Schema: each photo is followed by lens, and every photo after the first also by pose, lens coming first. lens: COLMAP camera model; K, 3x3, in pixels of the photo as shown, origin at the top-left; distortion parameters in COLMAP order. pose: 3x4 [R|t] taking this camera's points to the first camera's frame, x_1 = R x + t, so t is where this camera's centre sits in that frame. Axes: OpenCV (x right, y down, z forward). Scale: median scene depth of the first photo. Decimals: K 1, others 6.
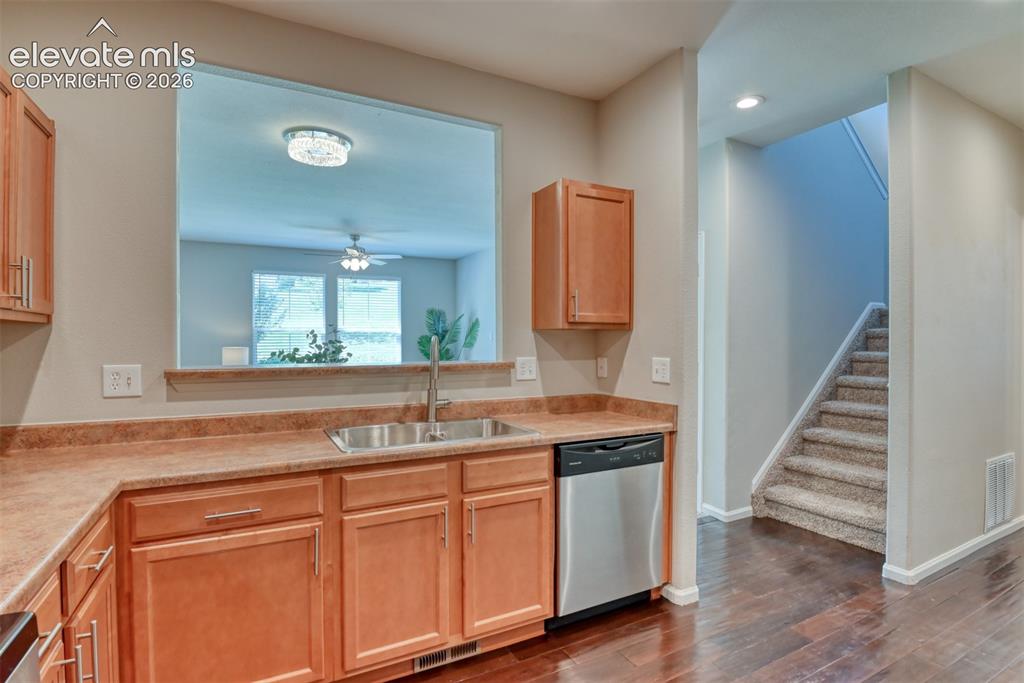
lens RADIAL K [[502.2, 0, 511.4], [0, 502.2, 340.1], [0, 0, 1]] dist [-0.028561, -0.003329]
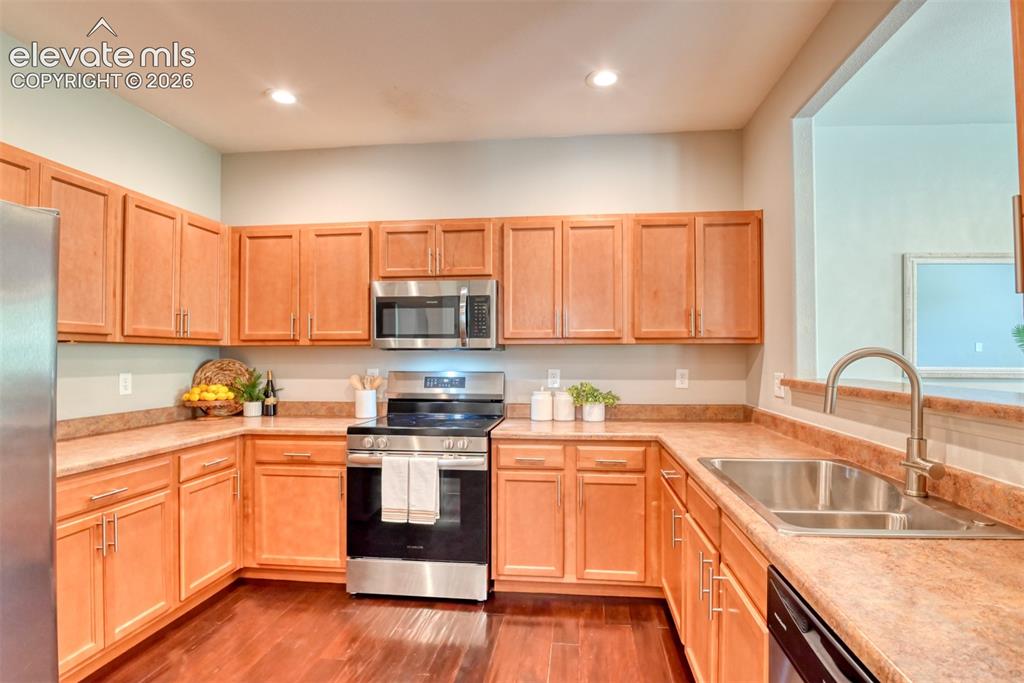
lens RADIAL K [[502.2, 0, 526.1], [0, 502.2, 348.2], [0, 0, 1]] dist [-0.028561, -0.003329]
pose [[-0.550563, -0.008880, -0.834746, 0.566855], [0.003398, 0.999911, -0.012878, -0.000550], [0.834786, -0.009926, -0.550484, 0.940873]]
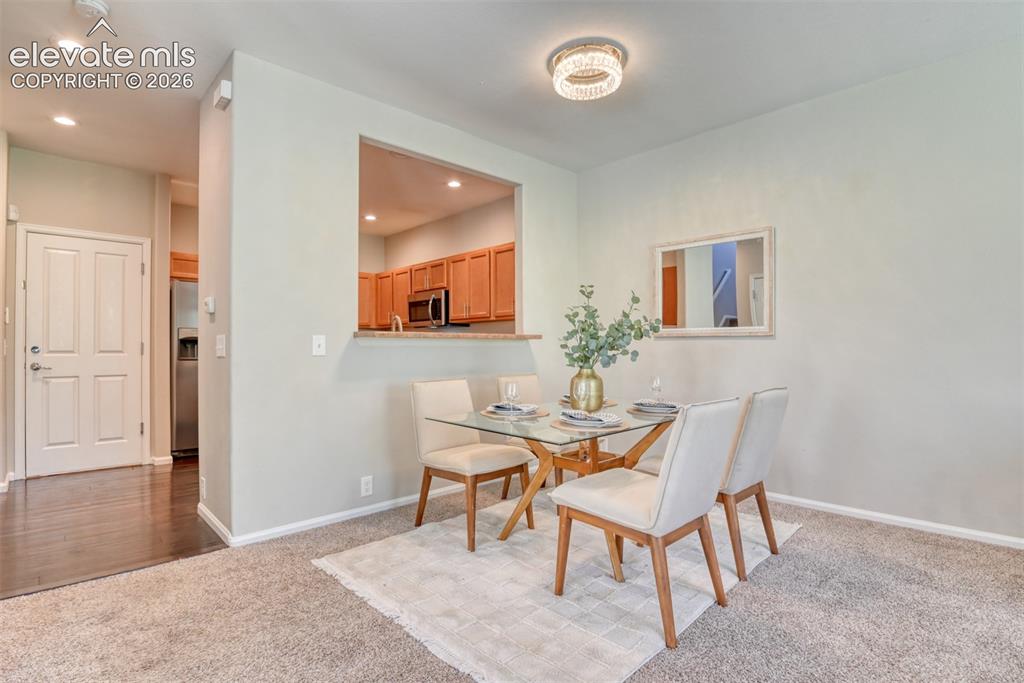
lens RADIAL K [[502.2, 0, 511.7], [0, 502.2, 344.4], [0, 0, 1]] dist [-0.028561, -0.003329]
pose [[-0.963694, 0.005691, -0.266948, -0.078641], [0.007891, 0.999943, -0.007169, 0.093868], [0.266892, -0.009015, -0.963684, 2.560960]]
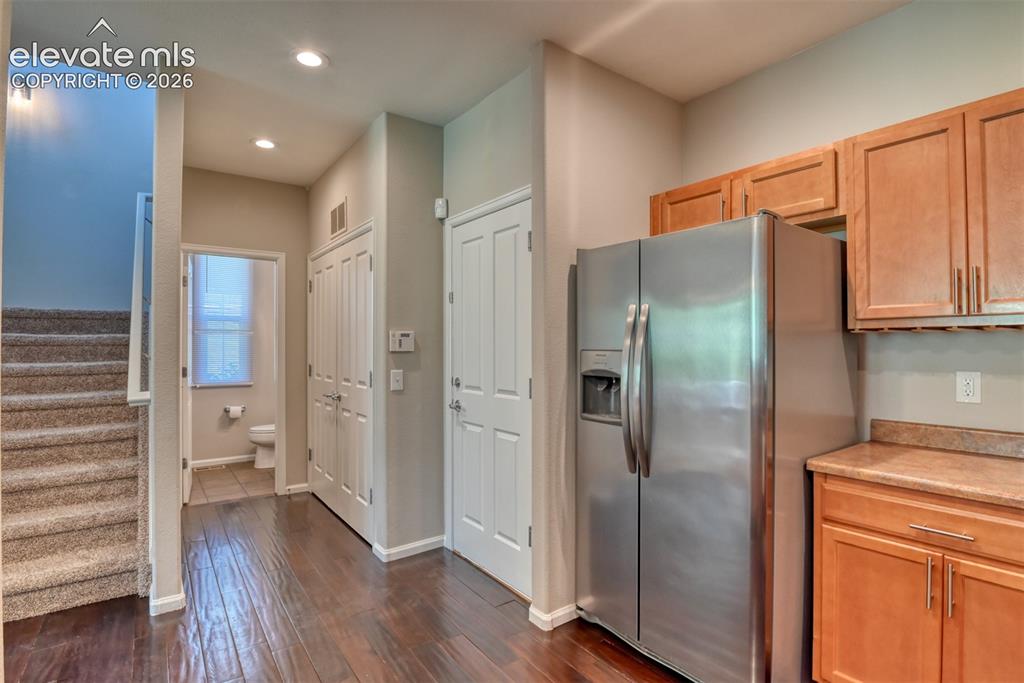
lens RADIAL K [[502.2, 0, 516.4], [0, 502.2, 342.9], [0, 0, 1]] dist [-0.028561, -0.003329]
pose [[-0.154230, 0.015342, 0.987916, -0.233992], [-0.000008, 0.999879, -0.015529, 0.005130], [-0.988035, -0.002403, -0.154211, 0.527863]]
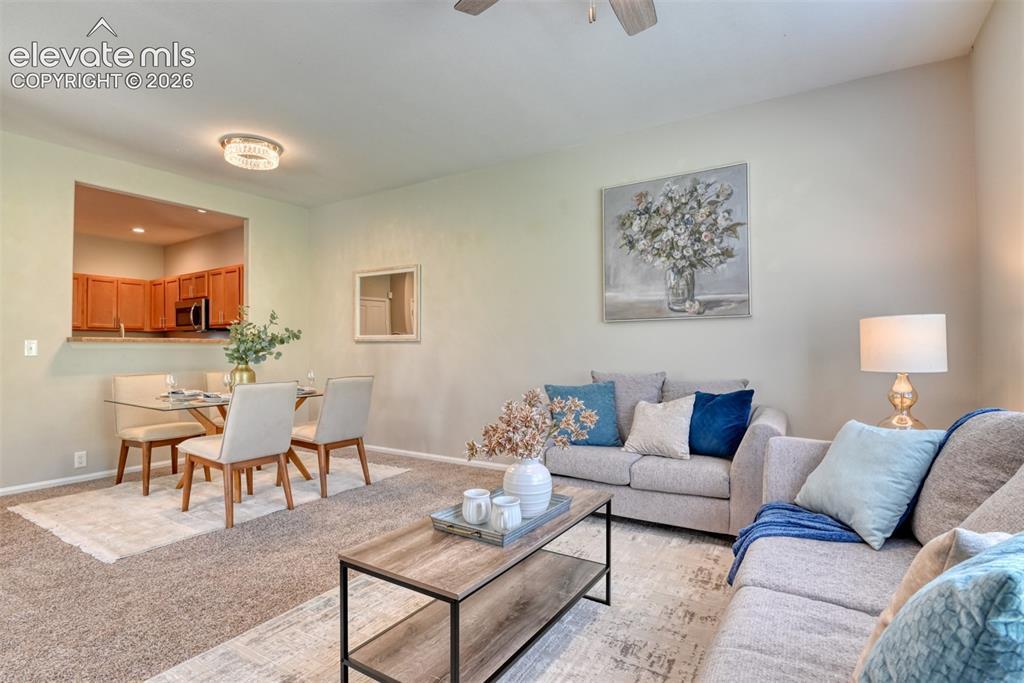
lens RADIAL K [[502.2, 0, 519.2], [0, 502.2, 343.5], [0, 0, 1]] dist [-0.028561, -0.003329]
pose [[-0.858190, 0.001447, -0.513330, -0.485500], [0.007799, 0.999917, -0.010220, 0.097129], [0.513272, -0.012774, -0.858131, 3.344875]]
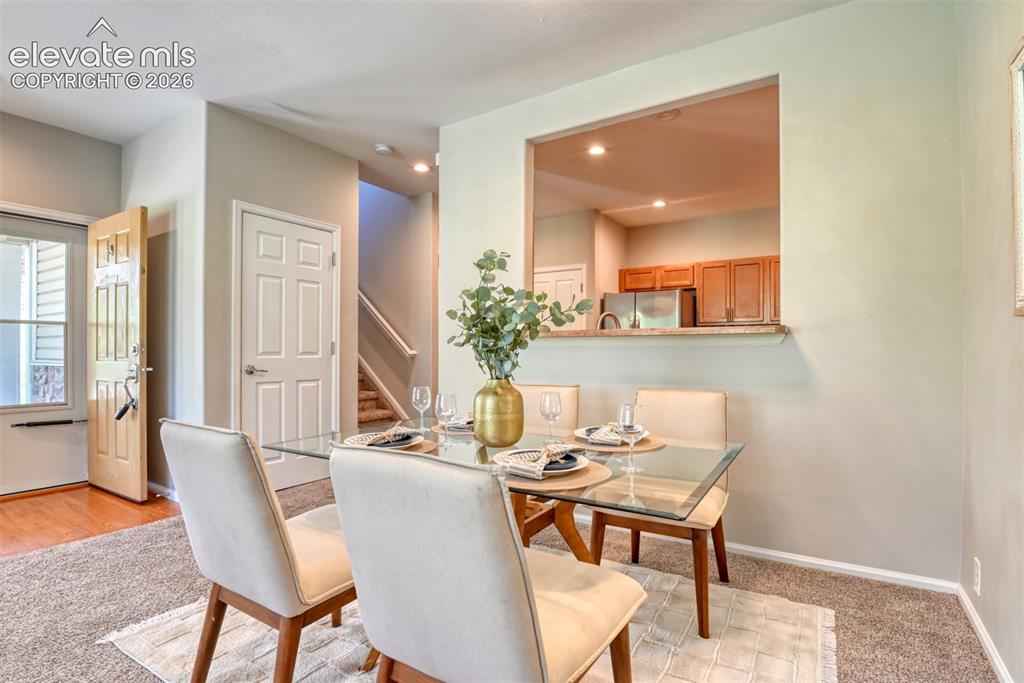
lens RADIAL K [[502.2, 0, 503.6], [0, 502.2, 349.7], [0, 0, 1]] dist [-0.028561, -0.003329]
pose [[-0.481122, 0.006780, 0.876627, -1.224023], [-0.000295, 0.999969, -0.007896, 0.108011], [-0.876653, -0.004057, -0.481105, 1.890500]]
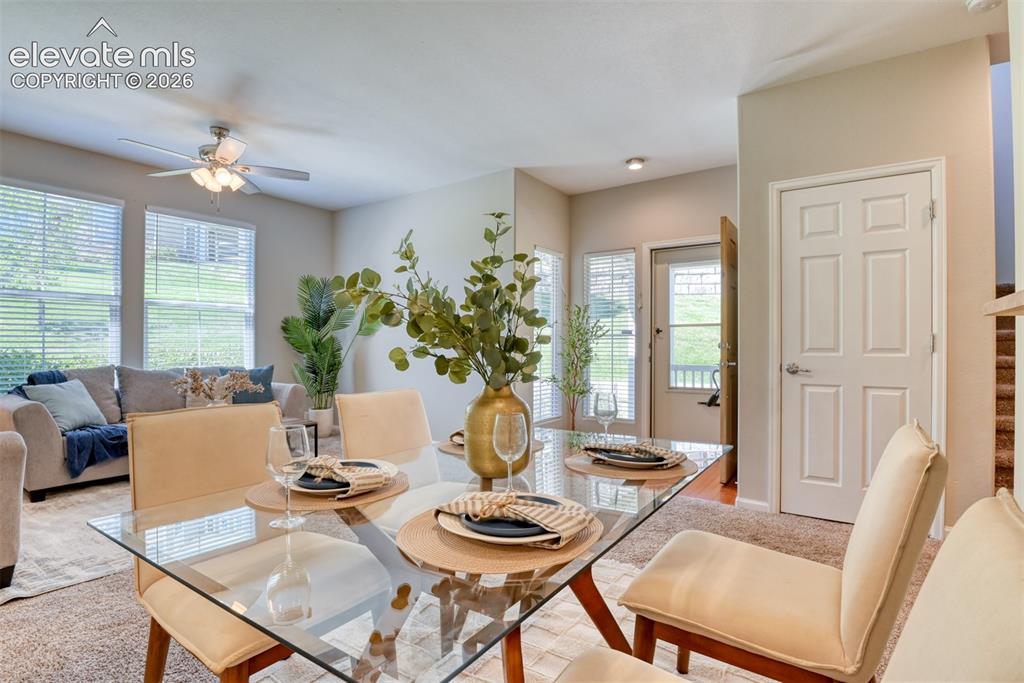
lens RADIAL K [[502.2, 0, 515.2], [0, 502.2, 345.7], [0, 0, 1]] dist [-0.028561, -0.003329]
pose [[0.881480, 0.006265, 0.472180, -0.797506], [-0.004899, 0.999980, -0.004122, 0.105161], [-0.472196, 0.001320, 0.881493, 1.003685]]
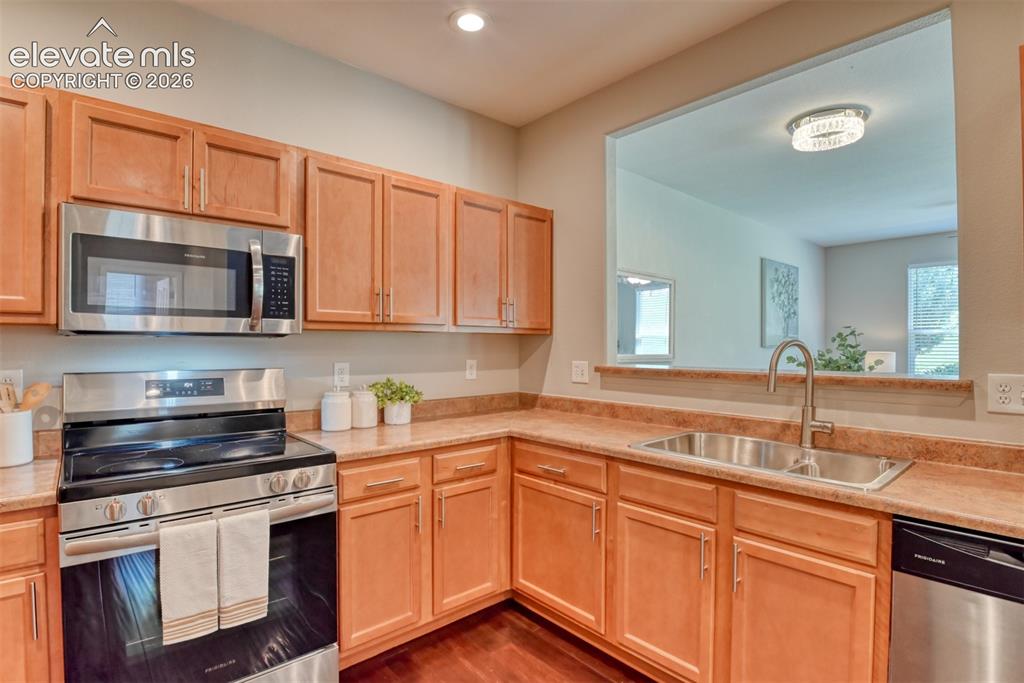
lens RADIAL K [[502.2, 0, 513.0], [0, 502.2, 347.5], [0, 0, 1]] dist [-0.028561, -0.003329]
pose [[0.238701, 0.007210, -0.971066, 0.495569], [-0.000671, 0.999973, 0.007260, -0.000352], [0.971093, -0.001081, 0.238700, 0.359838]]
